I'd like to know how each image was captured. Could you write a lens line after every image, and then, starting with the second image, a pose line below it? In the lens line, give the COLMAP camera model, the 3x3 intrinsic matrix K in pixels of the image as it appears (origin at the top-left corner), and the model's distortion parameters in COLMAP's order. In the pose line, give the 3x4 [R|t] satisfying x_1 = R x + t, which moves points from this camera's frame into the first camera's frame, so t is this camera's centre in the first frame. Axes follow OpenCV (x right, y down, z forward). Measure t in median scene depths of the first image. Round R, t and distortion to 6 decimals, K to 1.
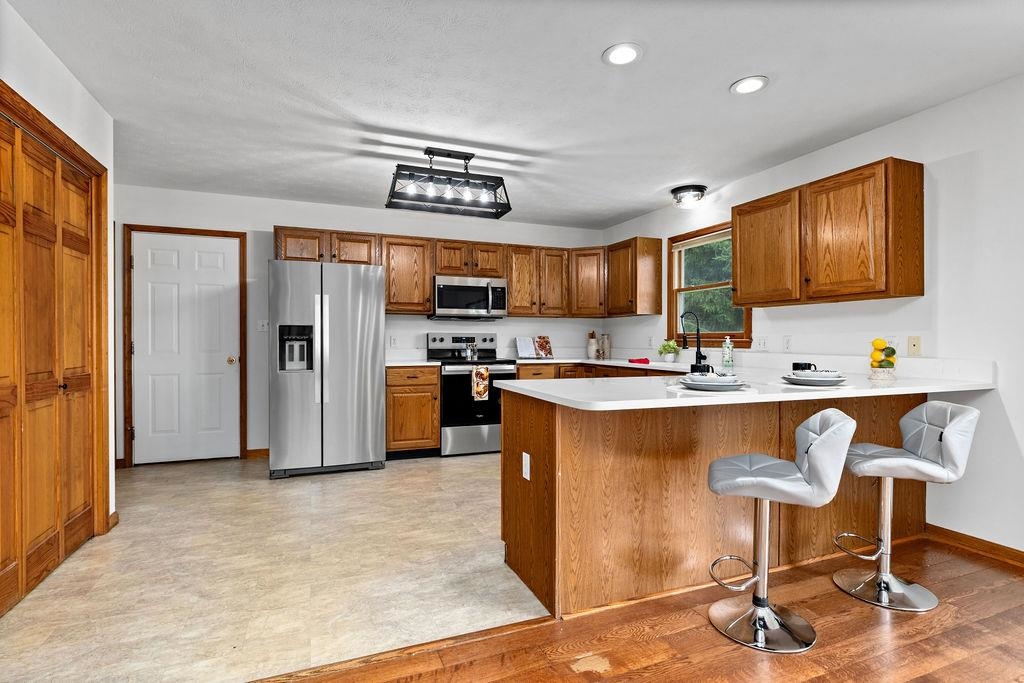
lens RADIAL K [[509.1, 0, 513.3], [0, 509.1, 342.3], [0, 0, 1]] dist [0.000893, 0.000185]
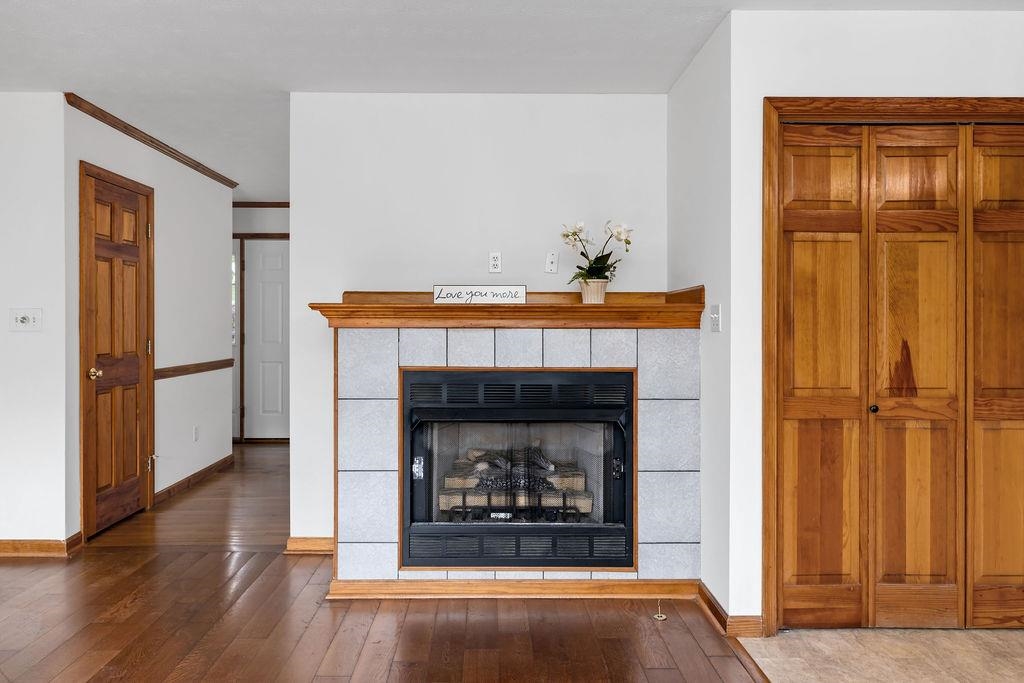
lens RADIAL K [[727.3, 0, 514.0], [0, 727.3, 326.2], [0, 0, 1]] dist [0.002092, 0.004751]
pose [[-0.366485, -0.000881, -0.930423, 0.497339], [-0.006967, 0.999974, 0.001798, -0.039591], [0.930398, 0.007141, -0.366482, 0.614375]]
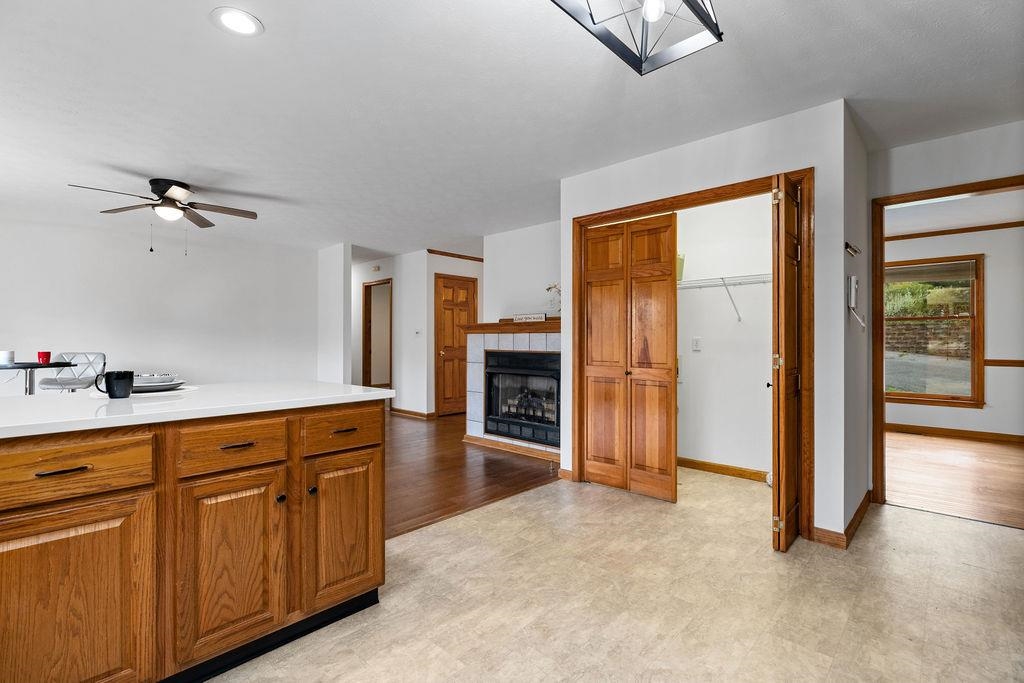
lens RADIAL K [[476.6, 0, 514.7], [0, 476.6, 339.5], [0, 0, 1]] dist [-0.000893, -0.000015]
pose [[-0.905210, -0.005378, -0.424931, 0.119106], [-0.006064, 0.999982, 0.000263, -0.008867], [0.424921, 0.002815, -0.905226, 1.843087]]
